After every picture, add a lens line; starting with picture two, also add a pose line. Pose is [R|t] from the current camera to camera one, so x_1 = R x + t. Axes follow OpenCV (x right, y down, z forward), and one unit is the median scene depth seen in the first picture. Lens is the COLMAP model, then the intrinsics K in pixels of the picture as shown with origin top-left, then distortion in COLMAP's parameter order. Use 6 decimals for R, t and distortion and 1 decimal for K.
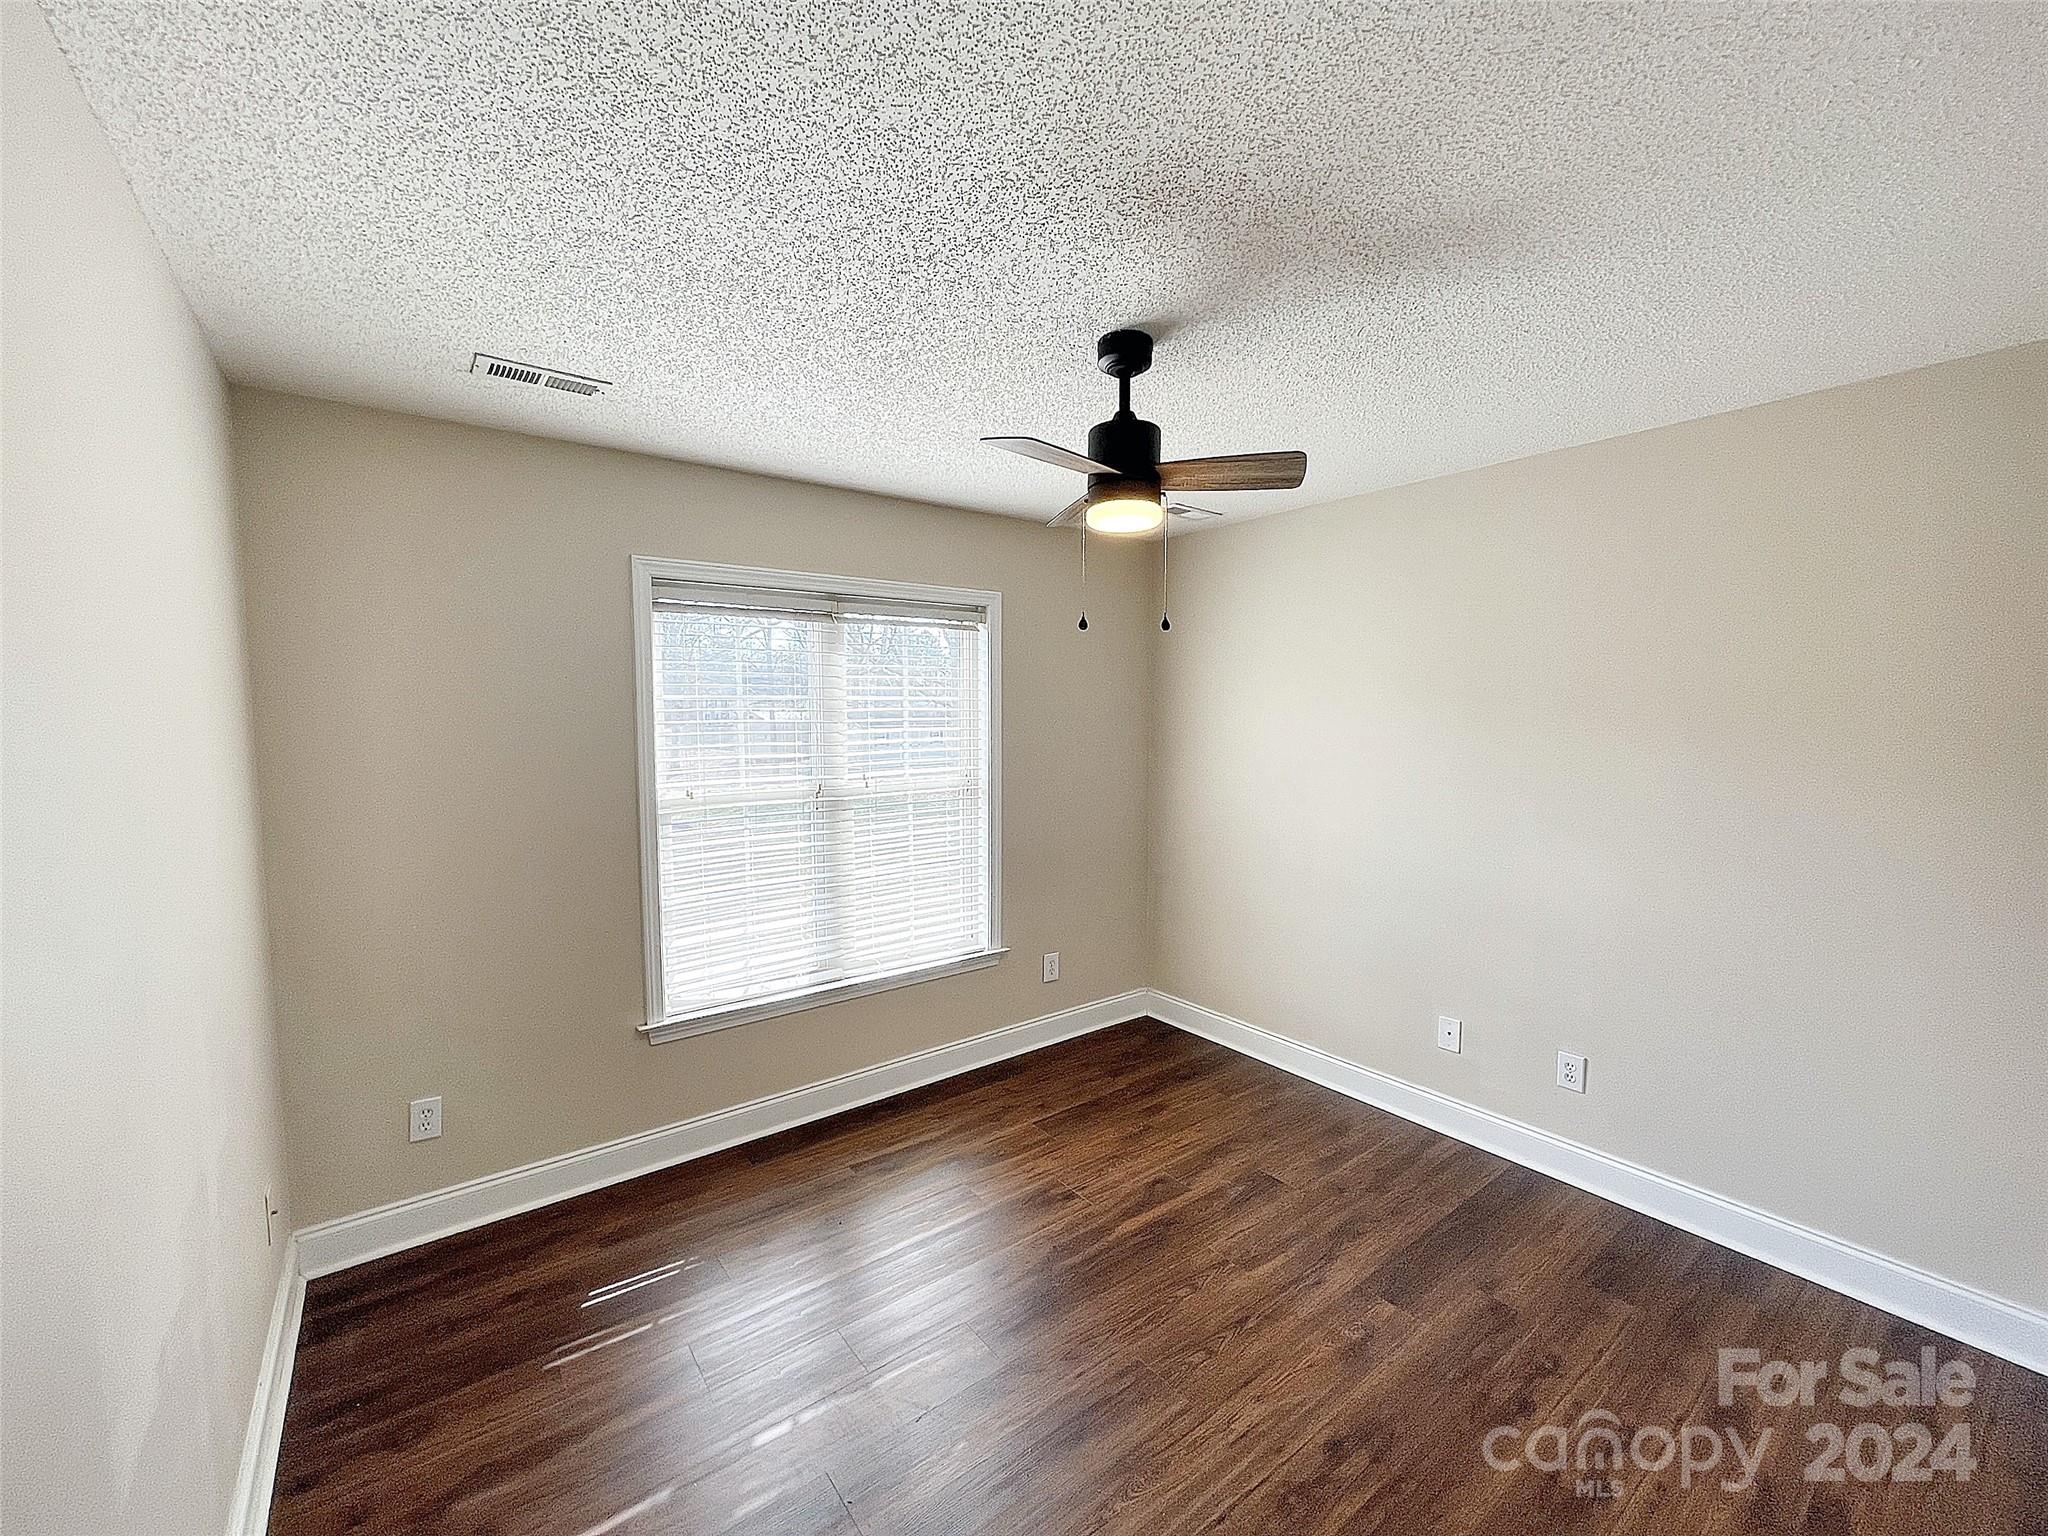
lens RADIAL K [[829.8, 0, 1016.8], [0, 829.8, 775.7], [0, 0, 1]] dist [0.019265, 0.000022]
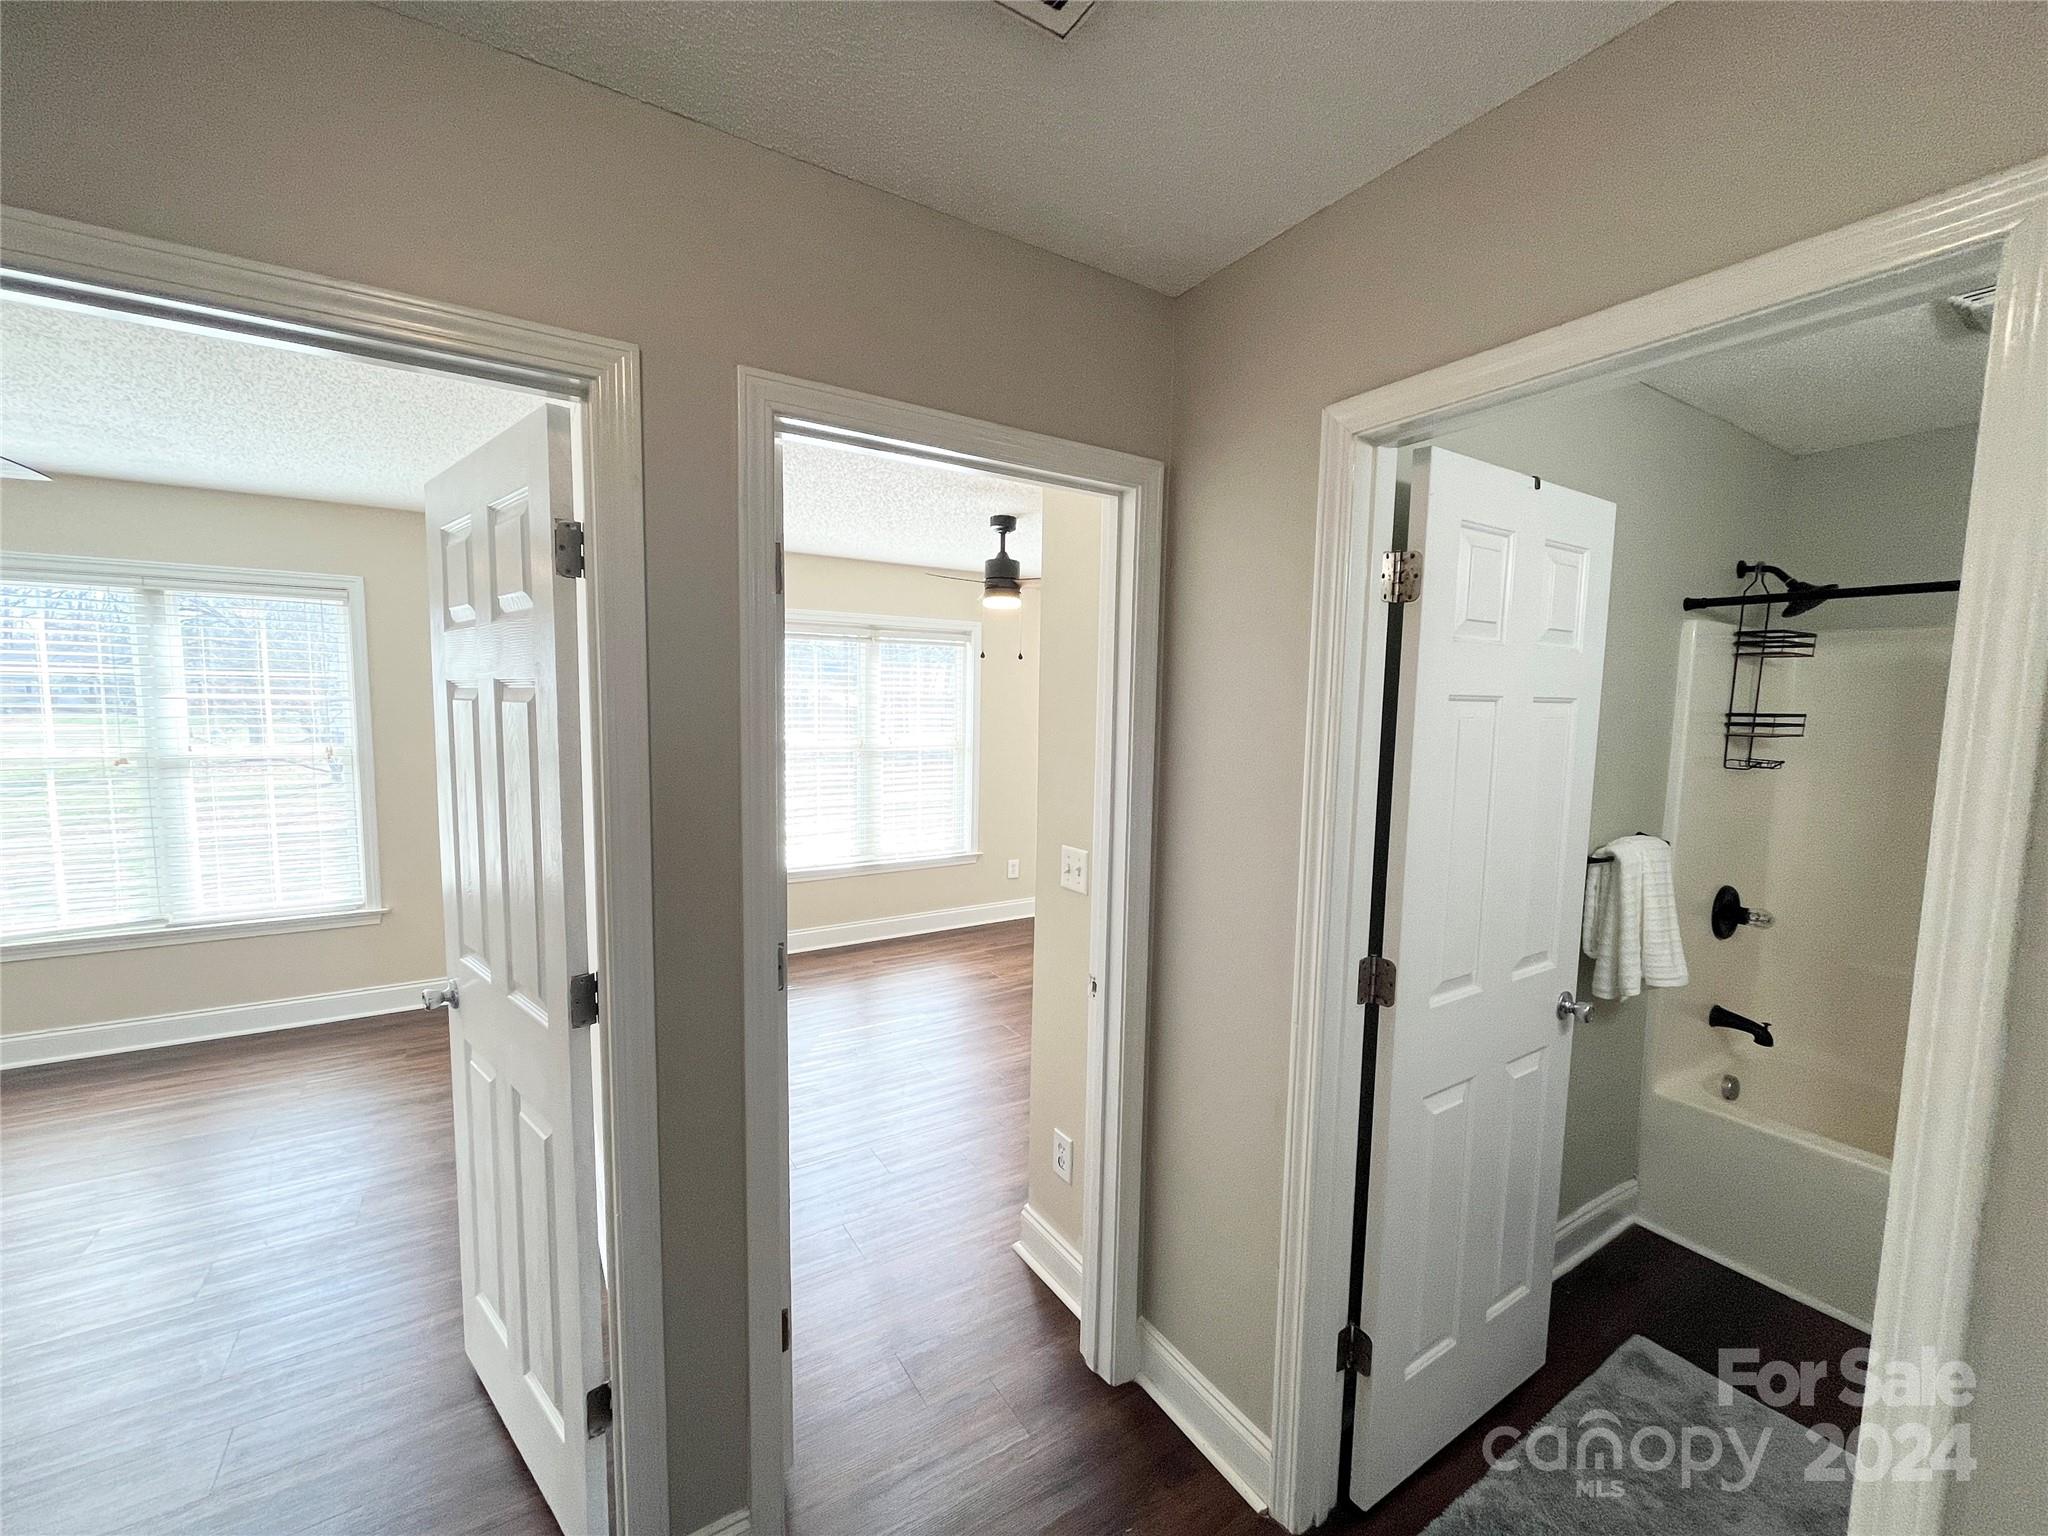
lens RADIAL K [[813.1, 0, 1024.0], [0, 813.1, 768.0], [0, 0, 1]] dist [-0.017459, -0.000122]
pose [[0.996683, 0.025157, -0.077395, 0.206962], [-0.024400, 0.999645, 0.010710, 0.038338], [0.077637, -0.008786, 0.996943, -0.576588]]
